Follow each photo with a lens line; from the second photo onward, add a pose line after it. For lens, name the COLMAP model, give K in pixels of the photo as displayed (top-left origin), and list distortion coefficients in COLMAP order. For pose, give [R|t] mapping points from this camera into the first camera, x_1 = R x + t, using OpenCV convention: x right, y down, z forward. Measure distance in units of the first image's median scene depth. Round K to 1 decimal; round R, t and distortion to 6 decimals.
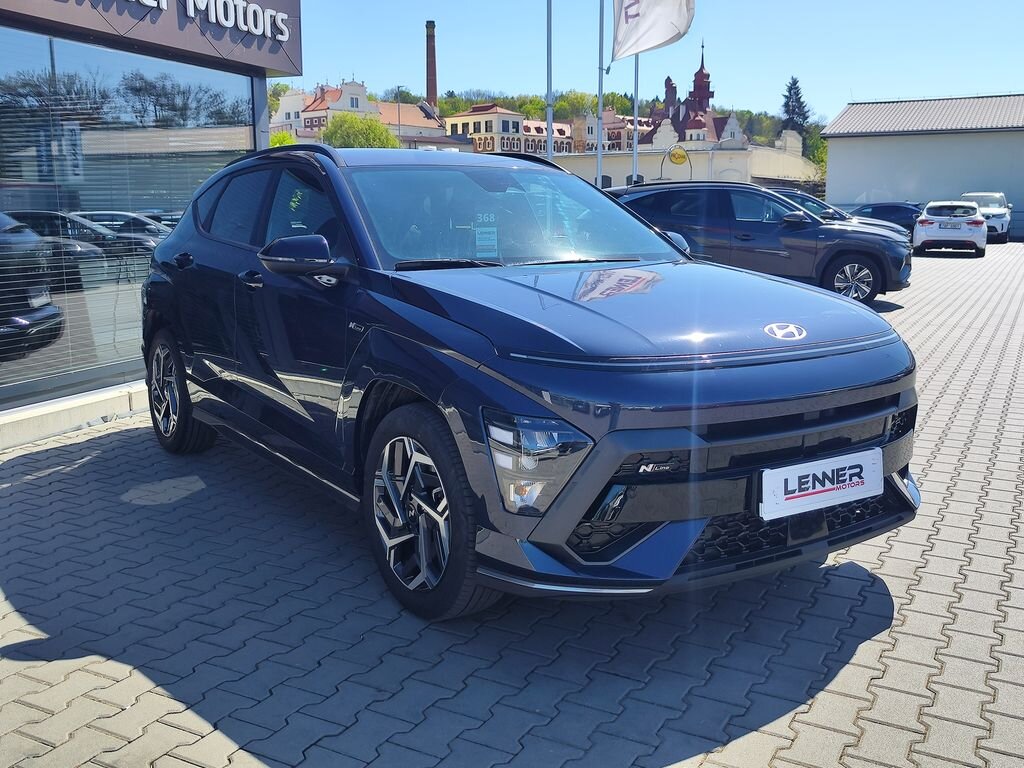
lens RADIAL K [[1011.6, 0, 510.8], [0, 1011.6, 344.6], [0, 0, 1]] dist [0.119028, -0.358222]
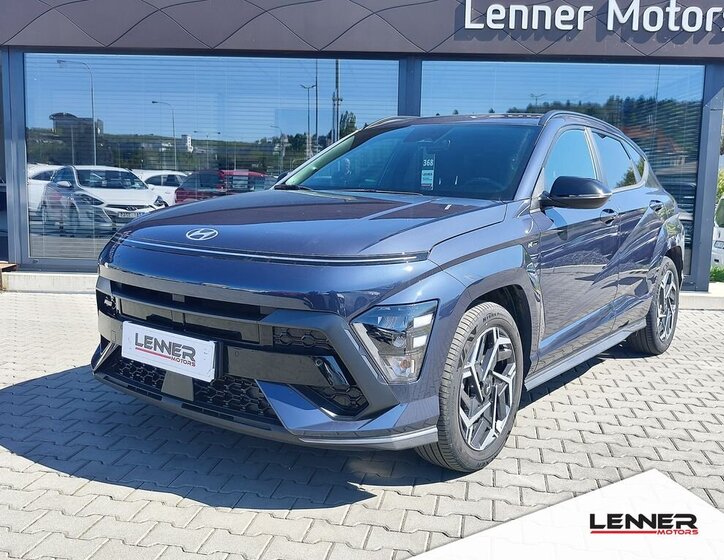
lens RADIAL K [[745.7, 0, 364.1], [0, 745.7, 262.2], [0, 0, 1]] dist [0.003641, 0.023833]
pose [[0.299925, 0.113072, -0.947238, 1.151717], [-0.153717, 0.985703, 0.068992, -0.069853], [0.941497, 0.124915, 0.313018, 0.849932]]
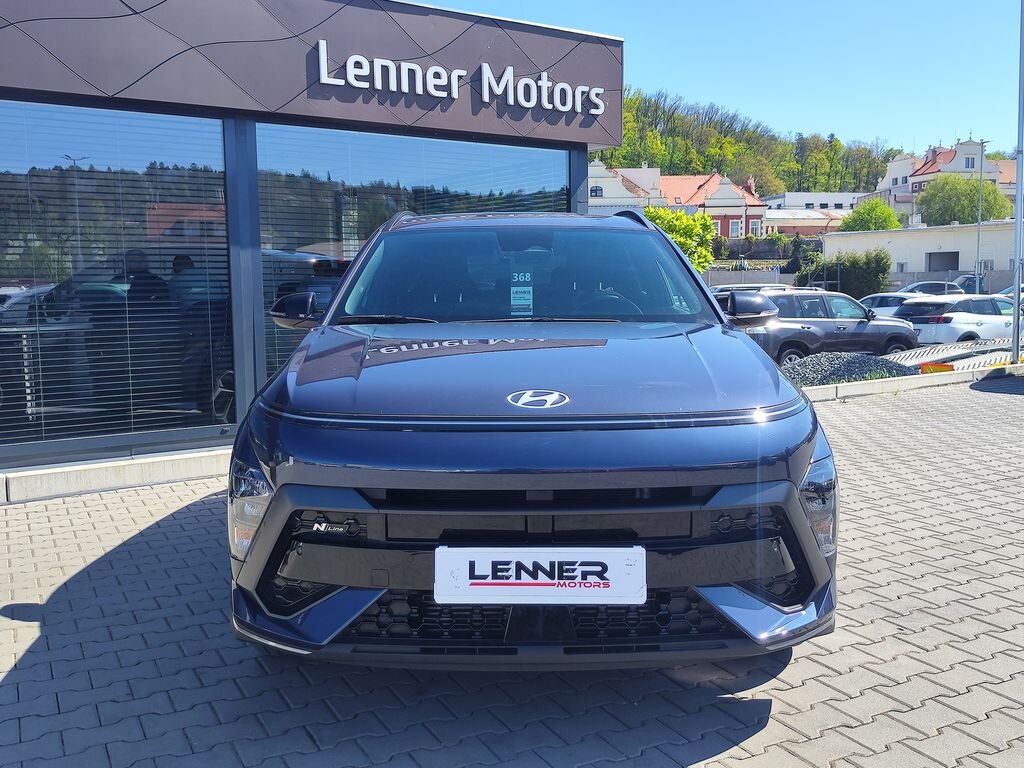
lens RADIAL K [[992.9, 0, 512.0], [0, 992.9, 384.0], [0, 0, 1]] dist [0.156600, -0.357244]
pose [[0.825048, 0.050556, -0.562796, 0.692251], [-0.066480, 0.997757, -0.007830, -0.016441], [0.561138, 0.043875, 0.826559, 0.257621]]
